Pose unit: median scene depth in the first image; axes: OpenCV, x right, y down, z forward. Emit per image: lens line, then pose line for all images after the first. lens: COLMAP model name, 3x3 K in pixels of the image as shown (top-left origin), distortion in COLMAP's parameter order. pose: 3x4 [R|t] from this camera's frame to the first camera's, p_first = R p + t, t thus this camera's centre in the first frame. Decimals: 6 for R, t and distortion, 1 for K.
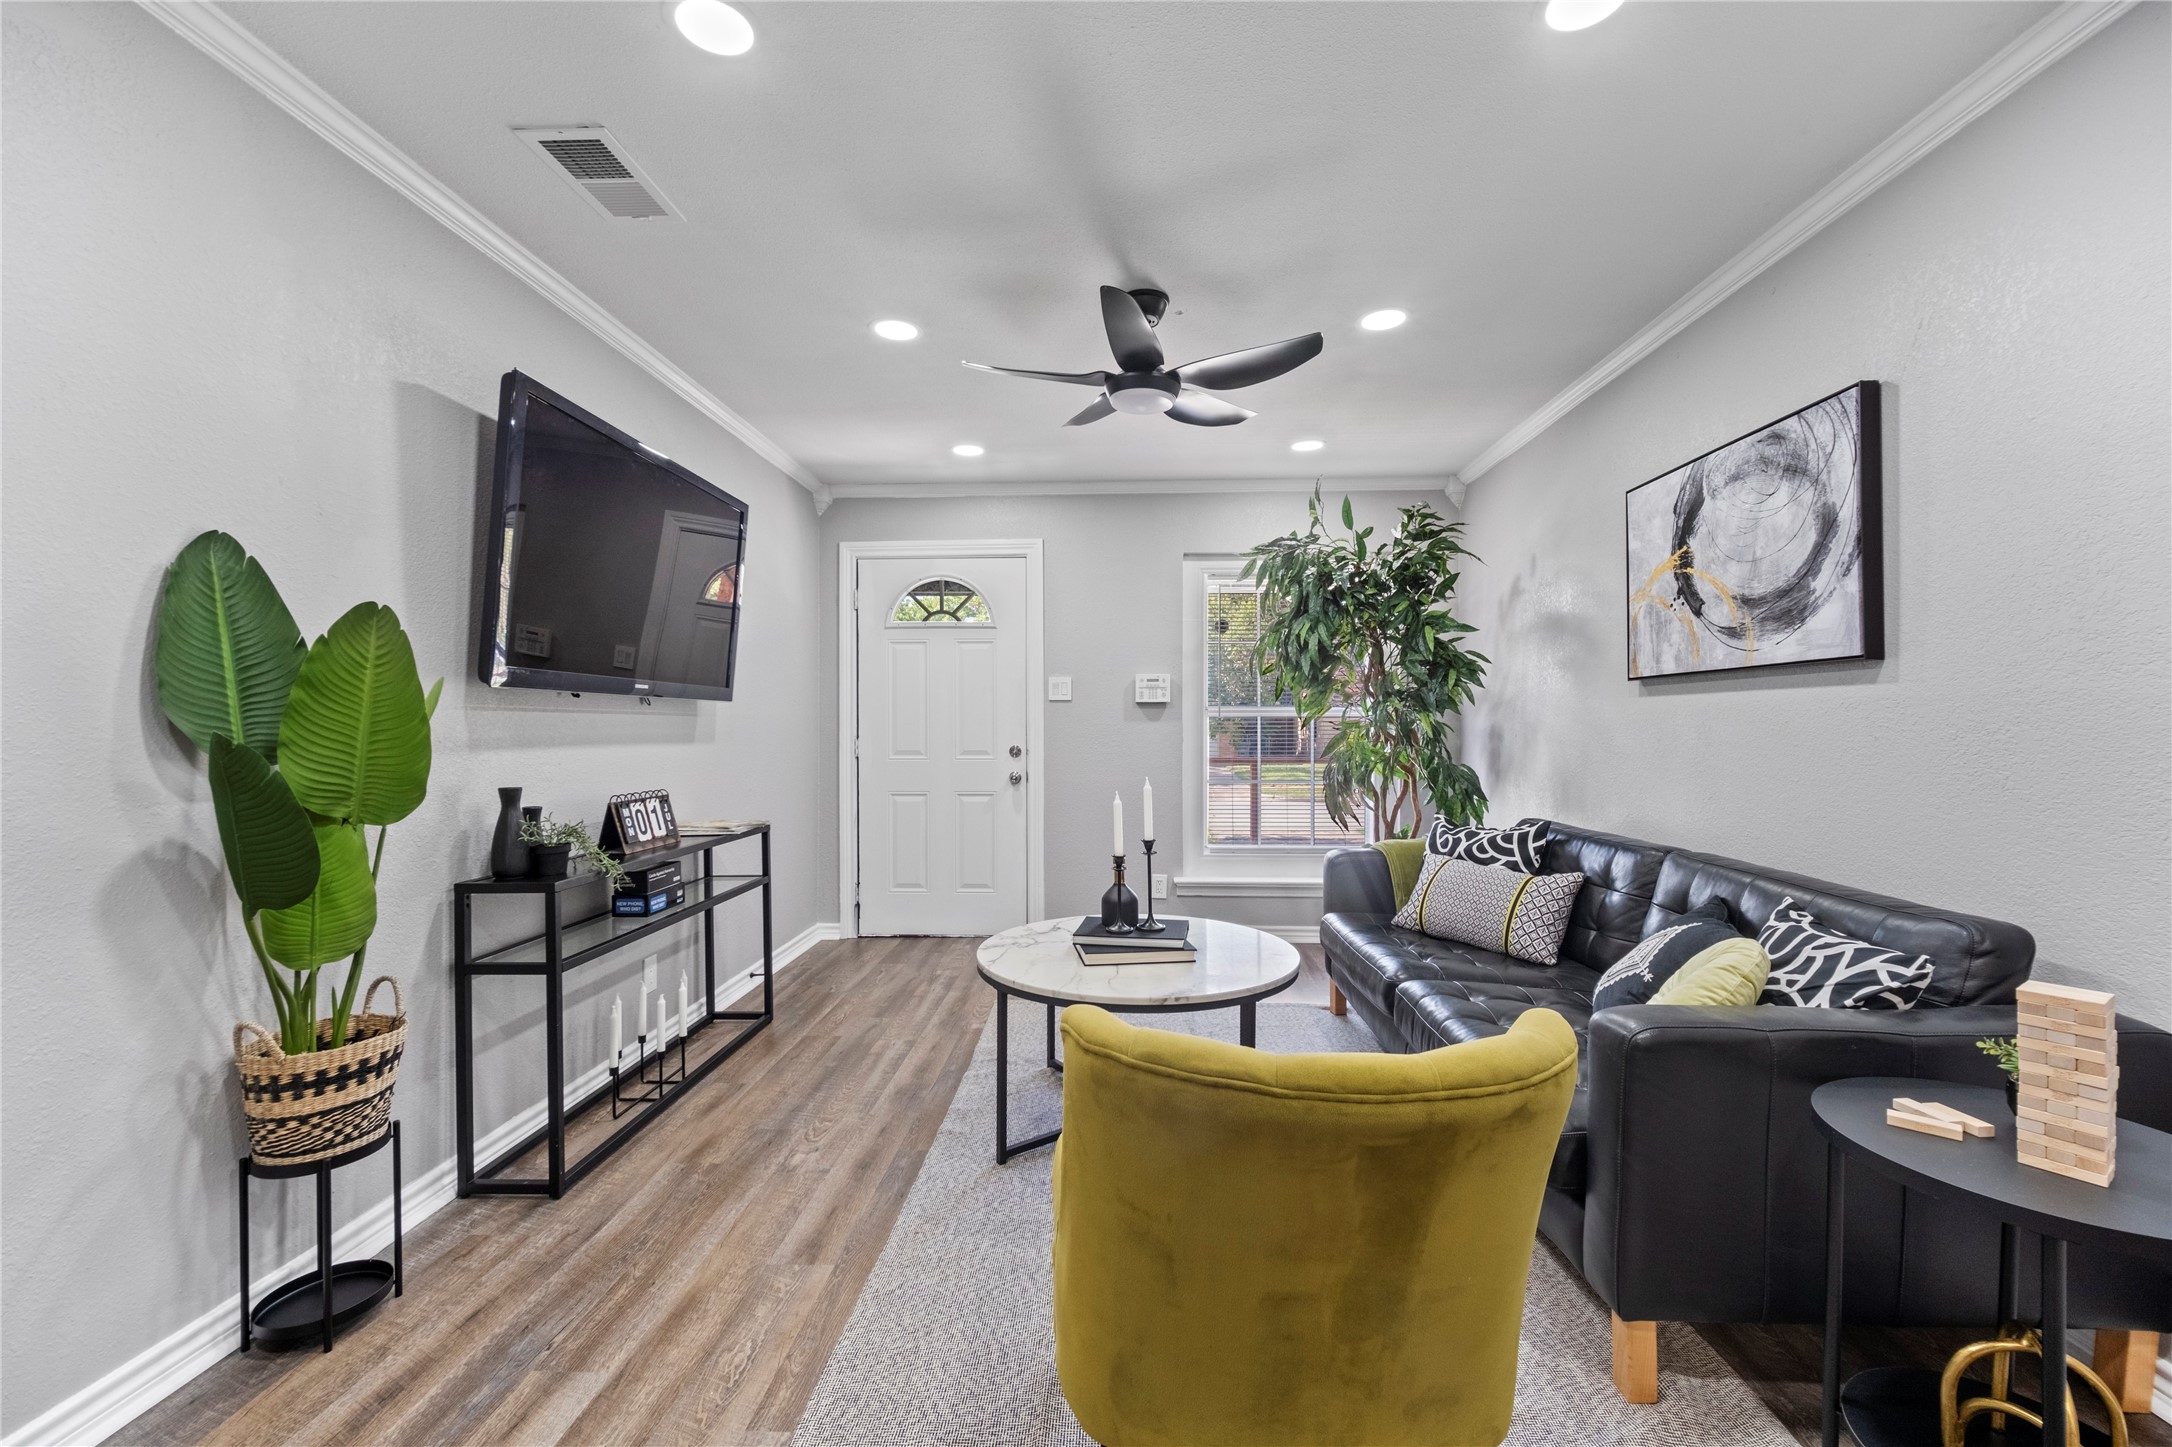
lens RADIAL K [[876.5, 0, 1086.8], [0, 876.5, 731.8], [0, 0, 1]] dist [-0.003901, -0.000766]
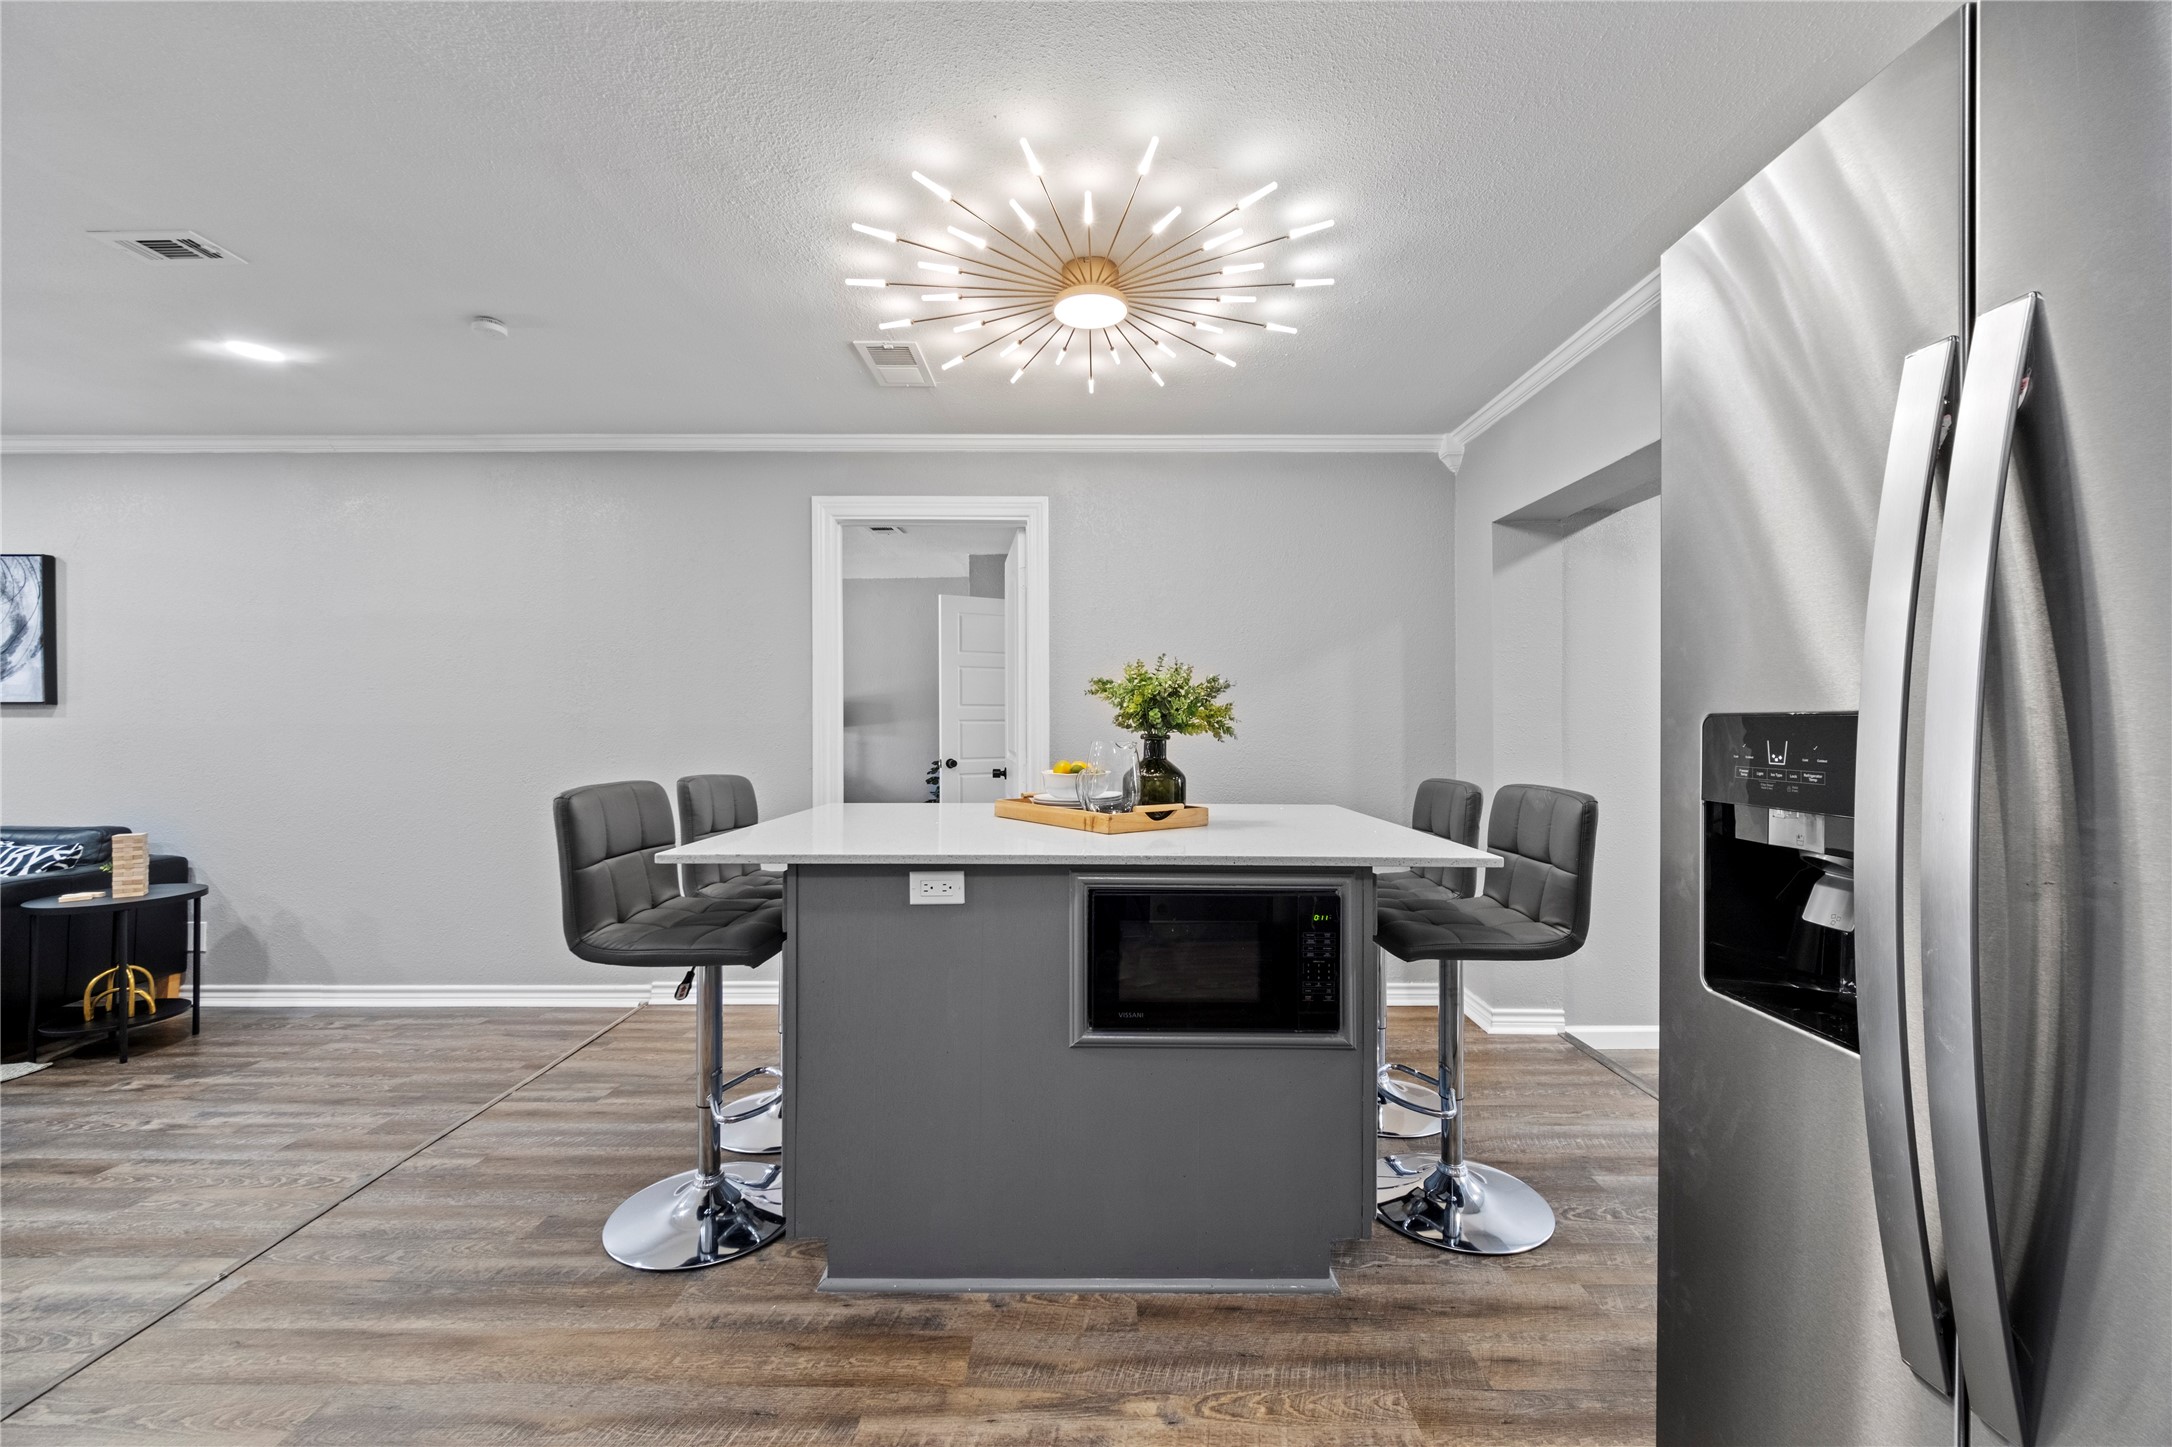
lens RADIAL K [[876.5, 0, 1108.2], [0, 876.5, 731.3], [0, 0, 1]] dist [-0.003901, -0.000766]
pose [[-0.049821, 0.004898, 0.998746, -0.927470], [0.005138, 0.999976, -0.004647, -0.005034], [-0.998745, 0.004900, -0.049845, -1.011743]]
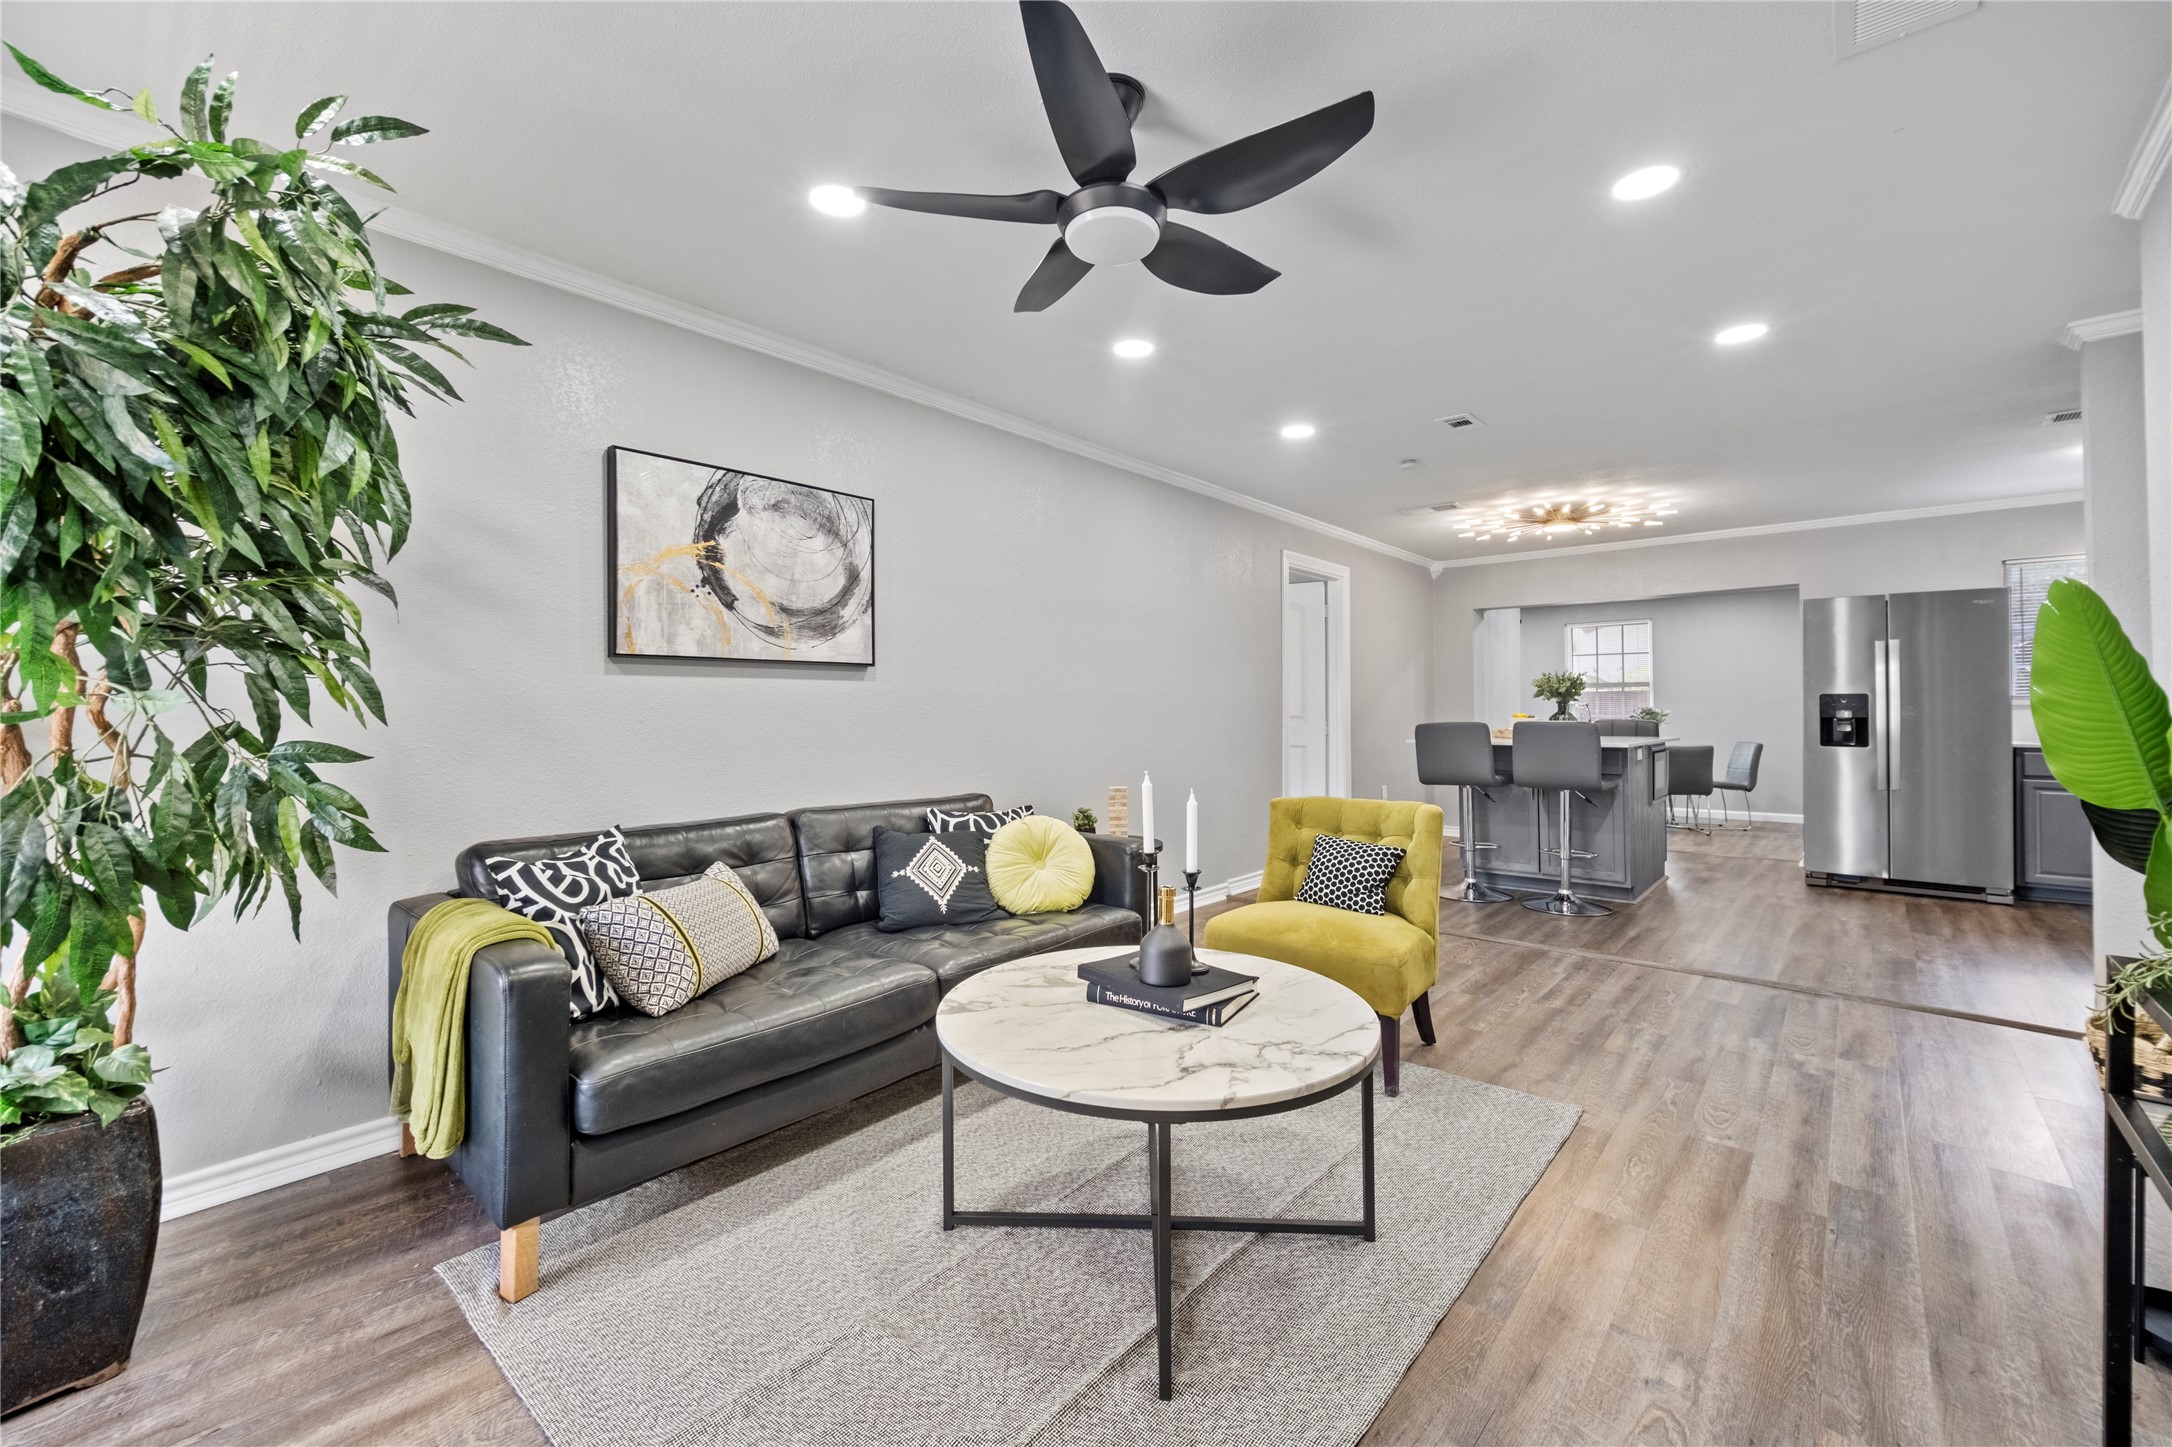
lens RADIAL K [[876.5, 0, 1073.1], [0, 876.5, 702.4], [0, 0, 1]] dist [-0.003901, -0.000766]
pose [[-0.778902, 0.006956, 0.627107, -0.395235], [0.007808, 0.999969, -0.001394, -0.007780], [-0.627097, 0.003810, -0.778932, 1.794348]]
